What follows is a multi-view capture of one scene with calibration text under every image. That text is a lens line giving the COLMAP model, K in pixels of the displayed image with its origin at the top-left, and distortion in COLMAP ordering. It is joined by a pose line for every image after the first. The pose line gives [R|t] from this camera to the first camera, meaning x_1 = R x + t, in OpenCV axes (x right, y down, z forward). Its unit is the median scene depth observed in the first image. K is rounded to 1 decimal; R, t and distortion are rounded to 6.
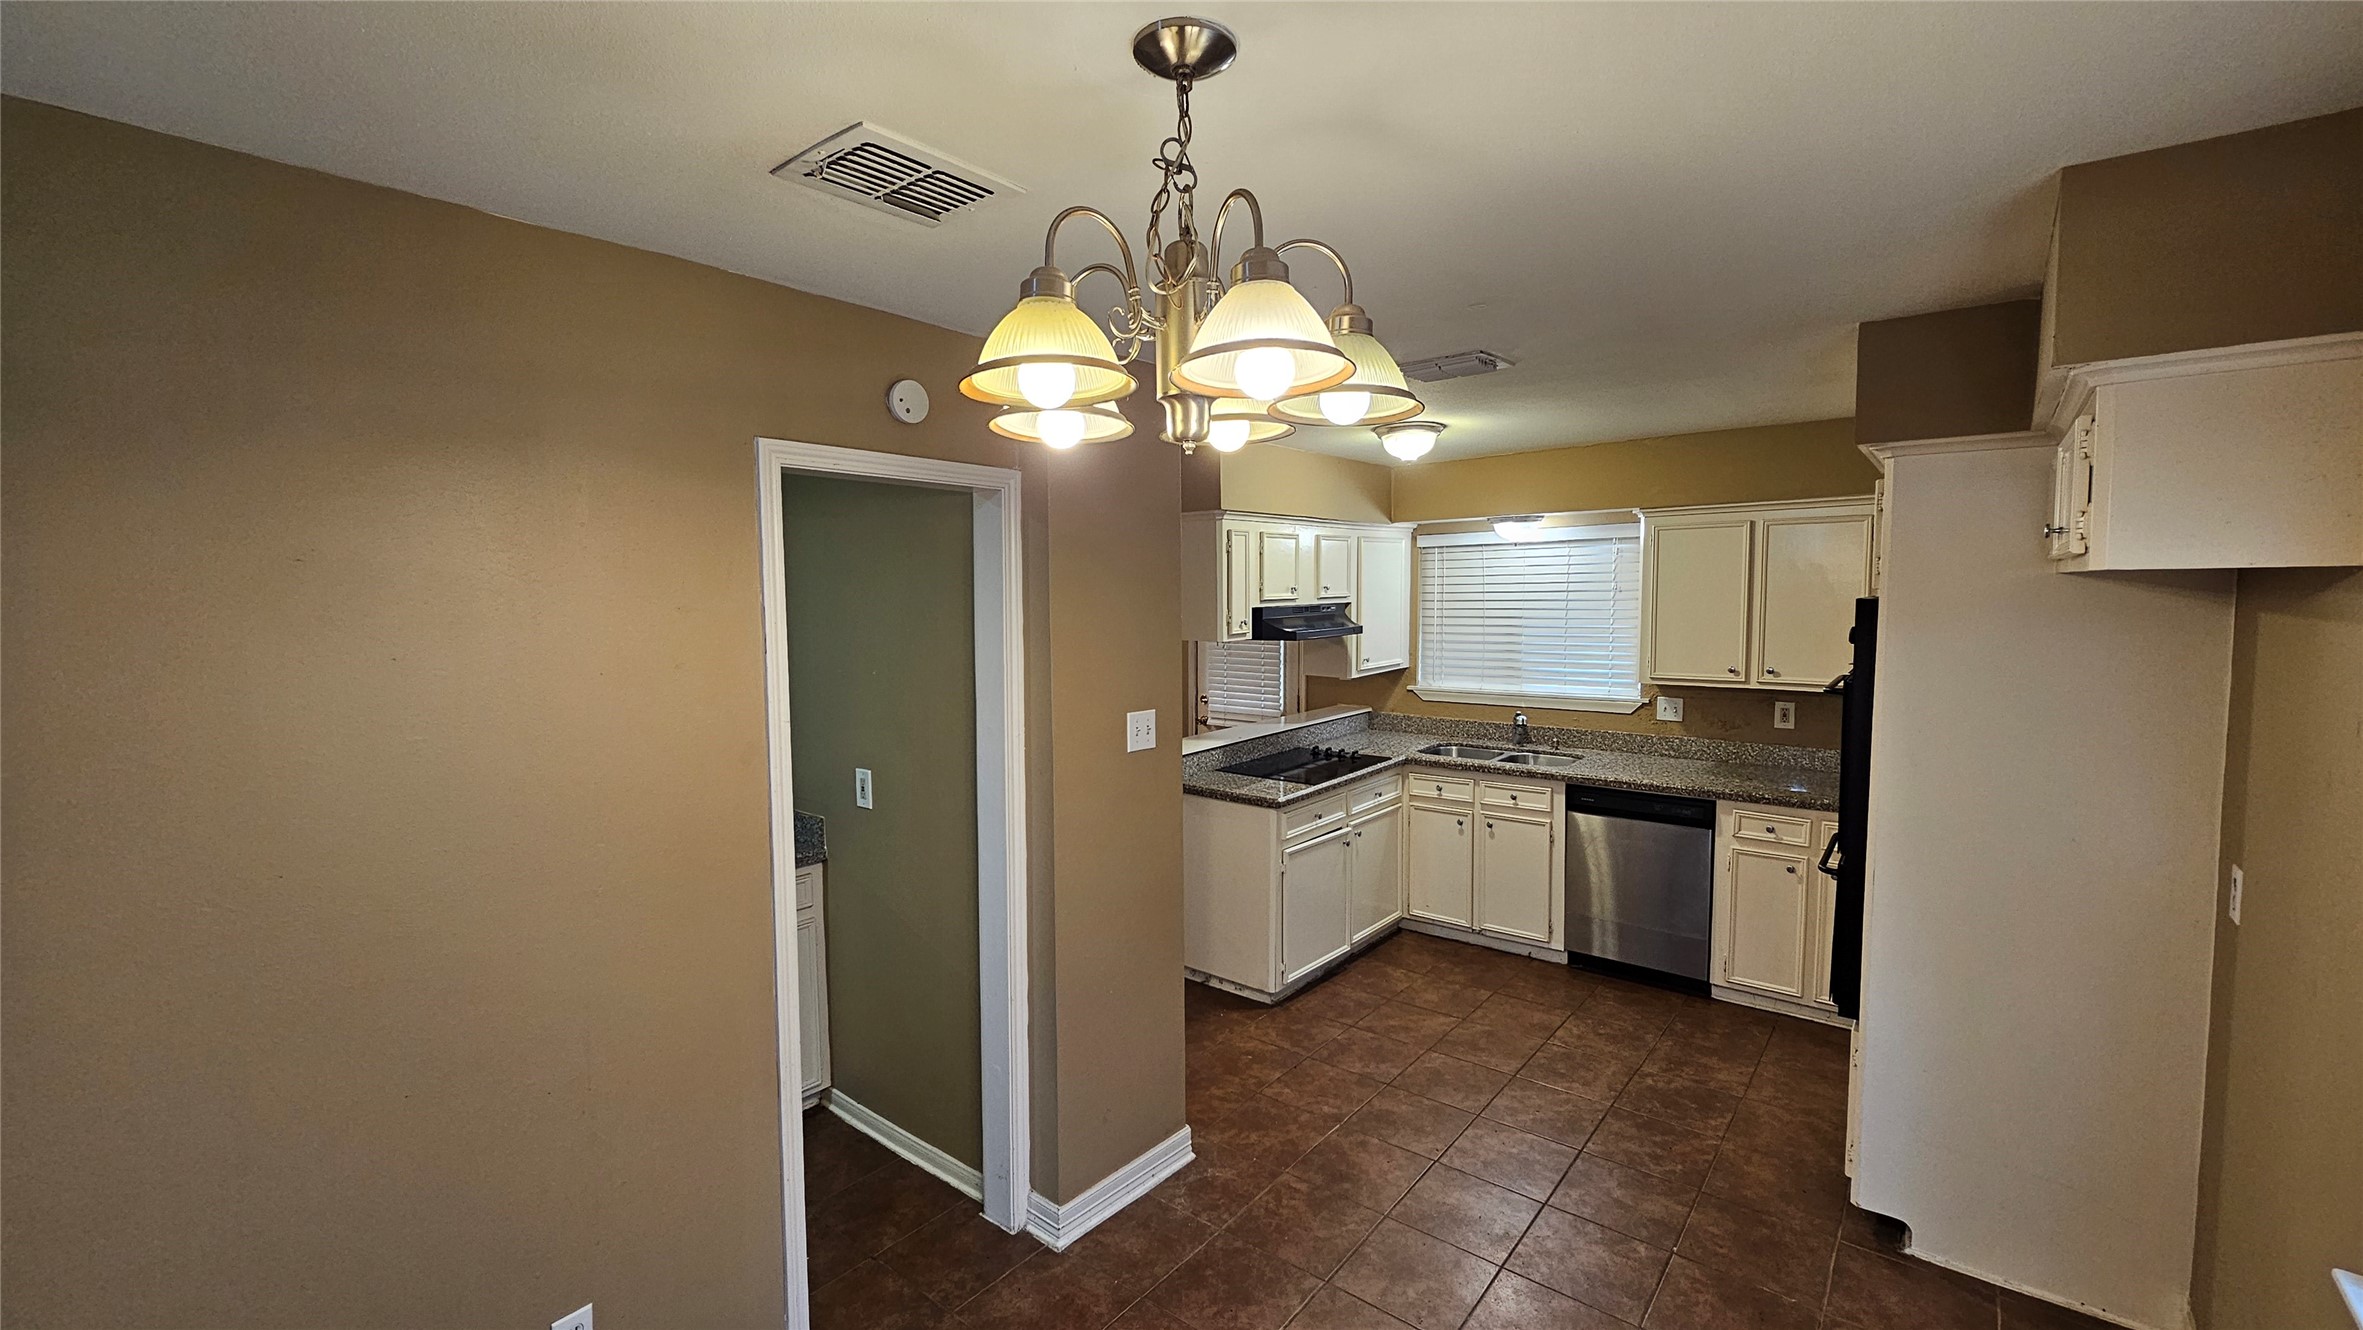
lens RADIAL K [[971.9, 0, 1177.9], [0, 971.9, 665.8], [0, 0, 1]] dist [0.006329, -0.002497]
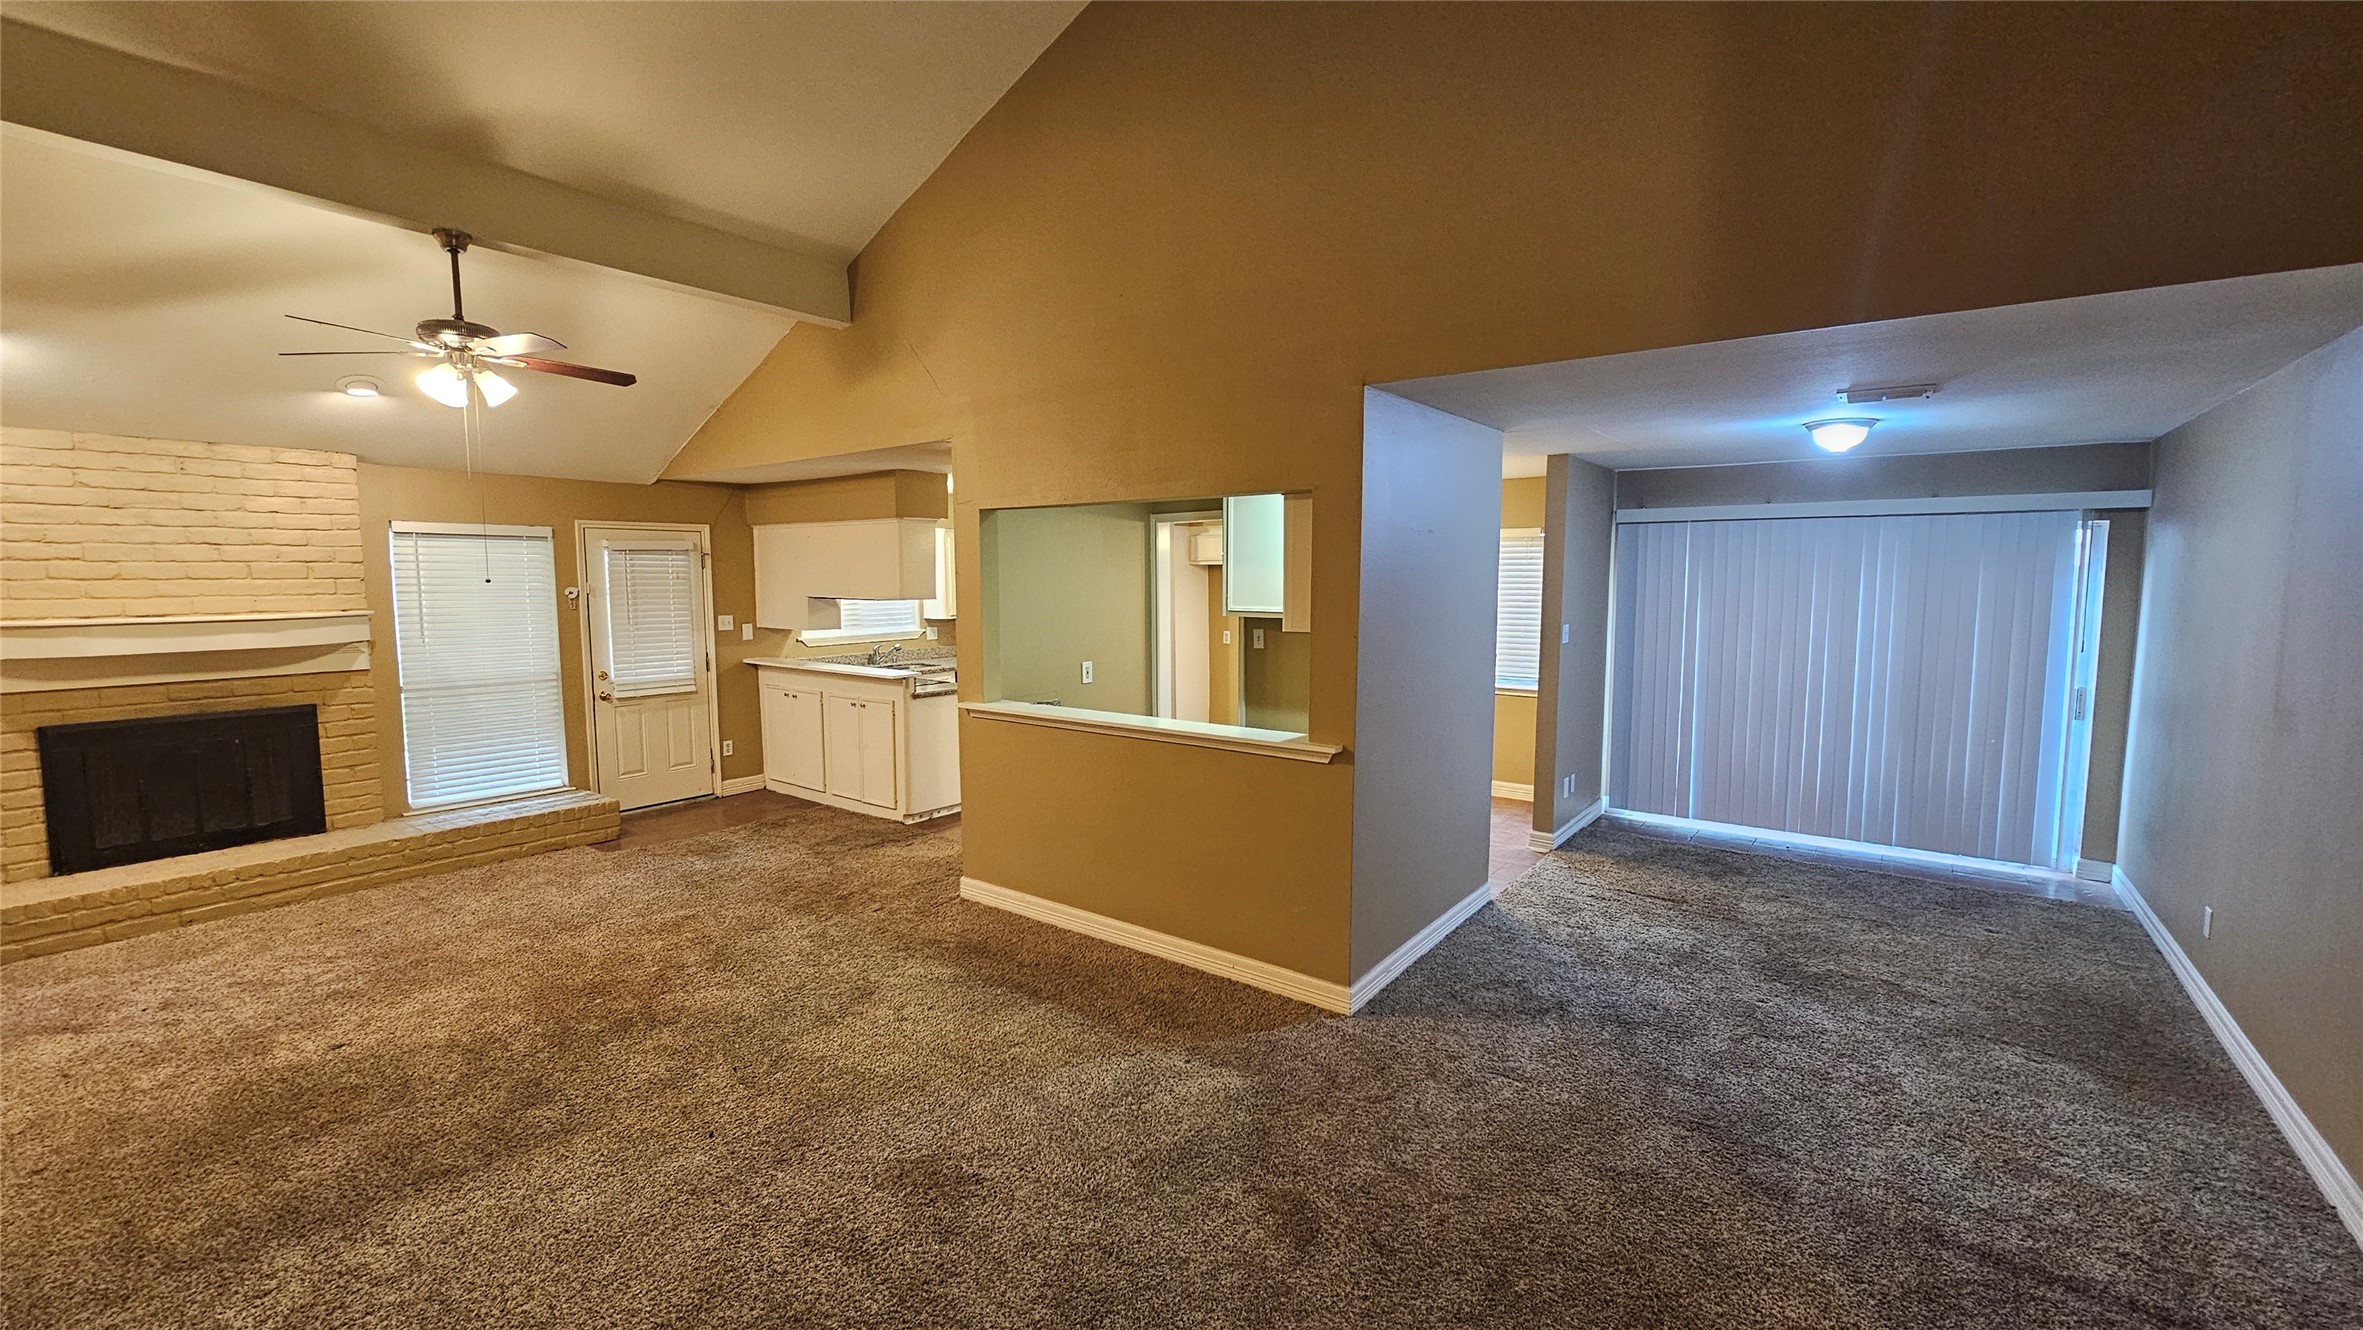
lens RADIAL K [[971.9, 0, 1175.6], [0, 971.9, 661.0], [0, 0, 1]] dist [0.006329, -0.002497]
pose [[-0.034243, -0.084671, 0.995820, -1.441063], [0.083725, 0.992659, 0.087281, -0.028355], [-0.995900, 0.086364, -0.026903, 0.582234]]
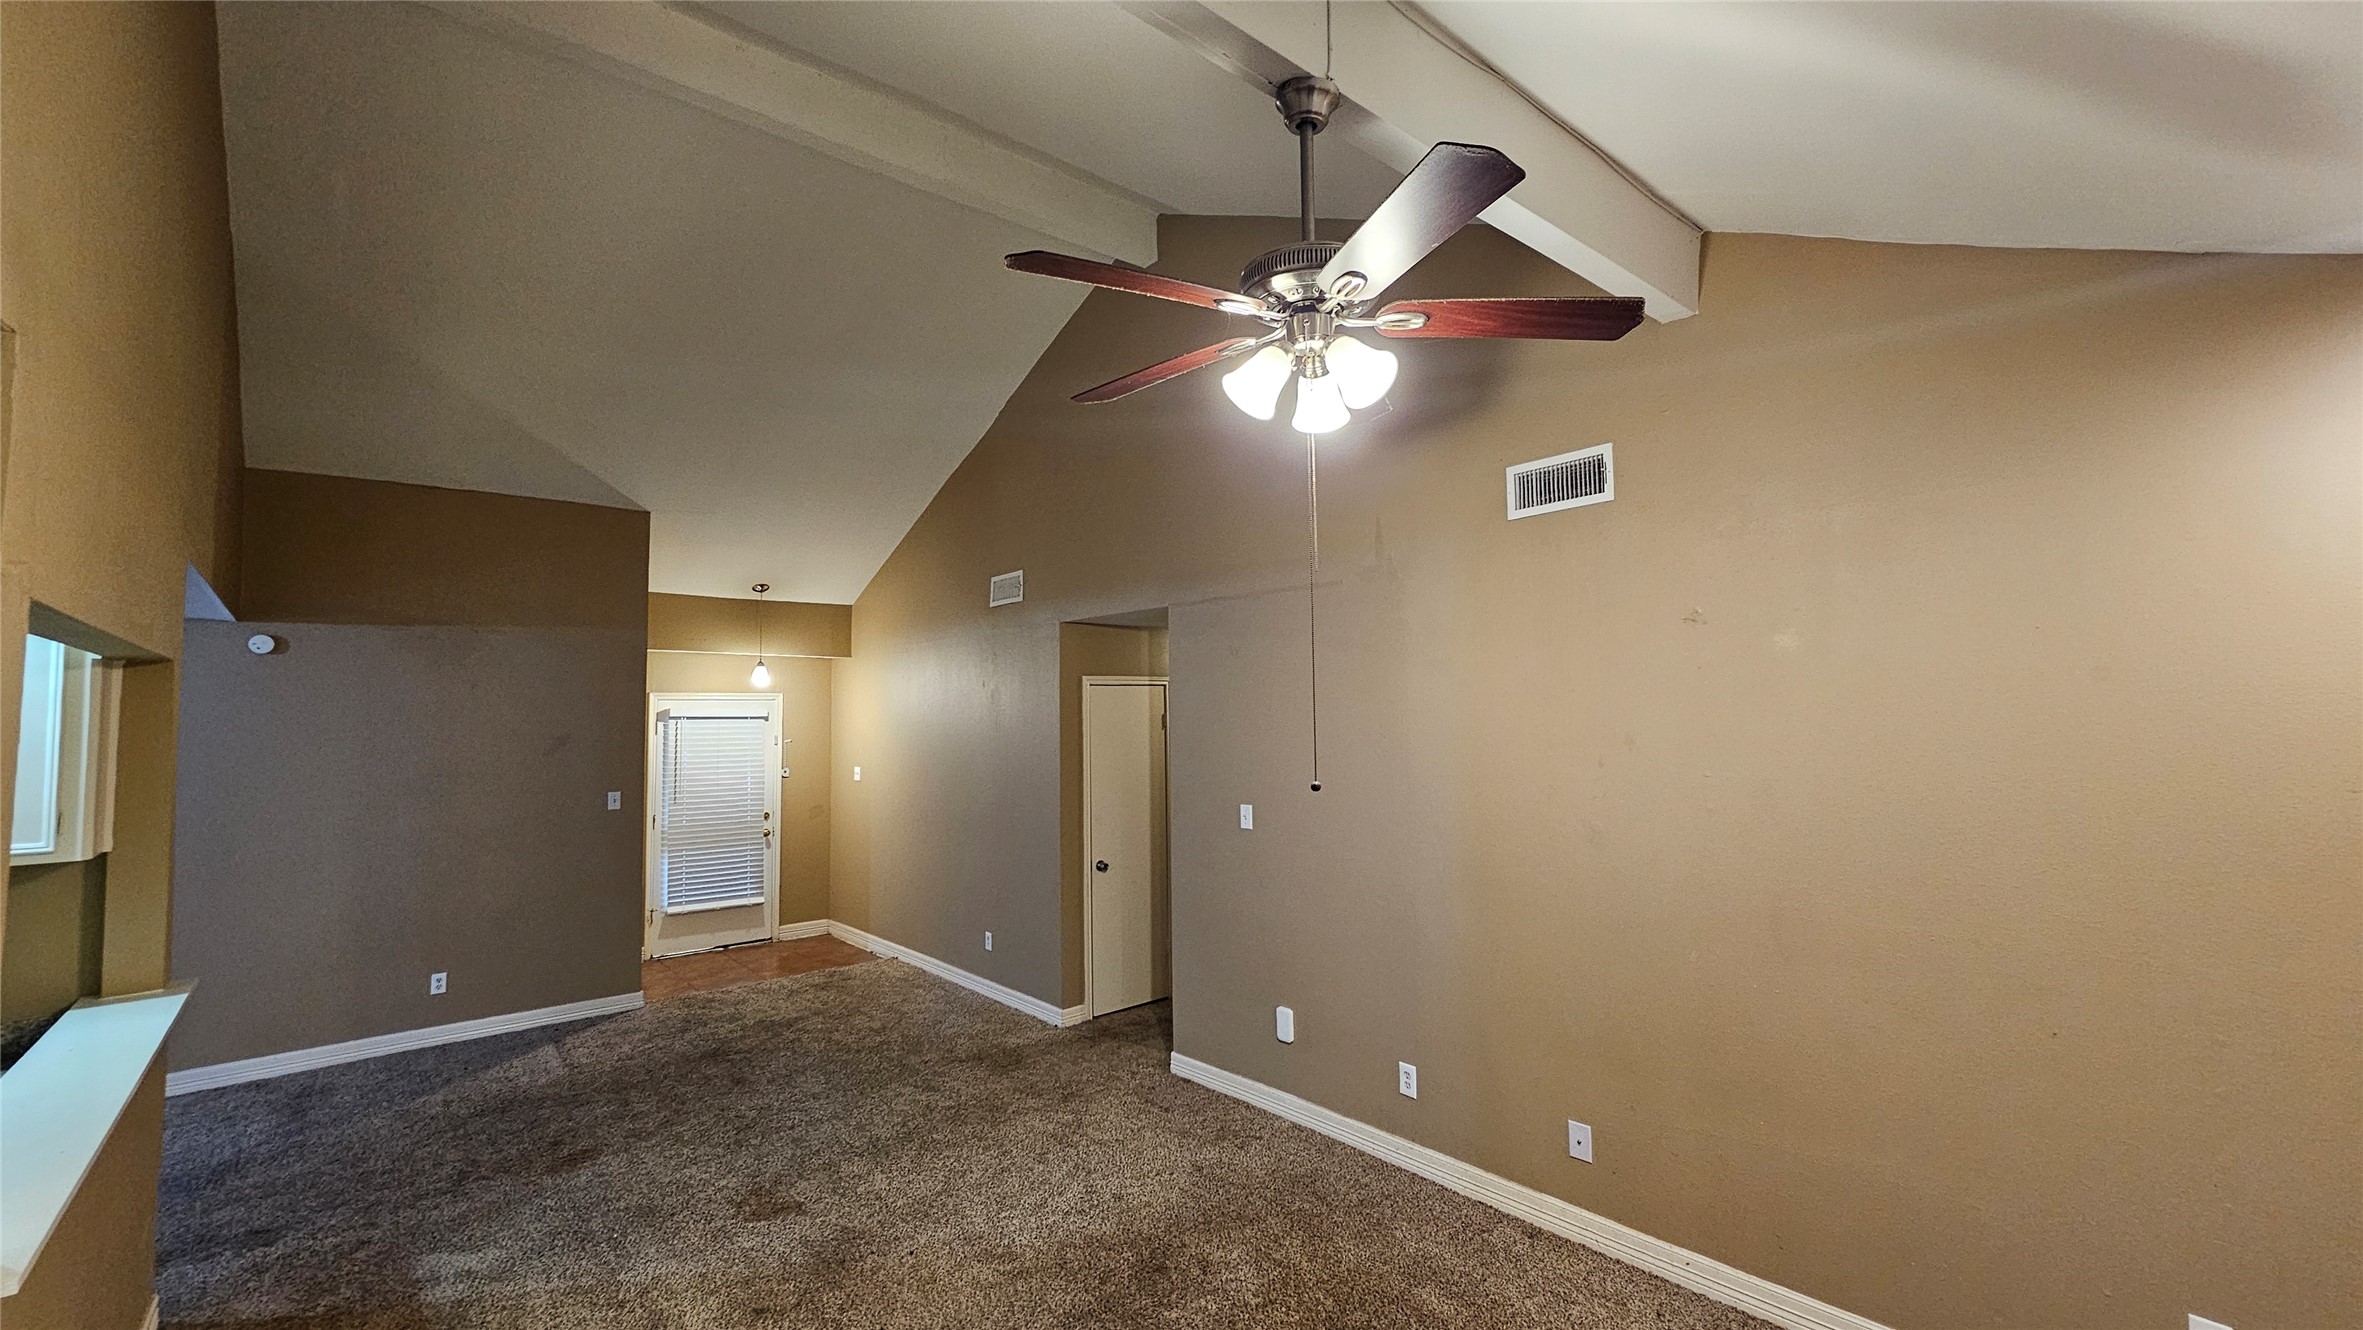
lens RADIAL K [[971.9, 0, 1172.7], [0, 971.9, 668.7], [0, 0, 1]] dist [0.006329, -0.002497]
pose [[-0.169776, -0.044647, -0.984471, -0.105877], [-0.065461, 0.997278, -0.033938, -0.108856], [0.983306, 0.058682, -0.172237, 1.192555]]
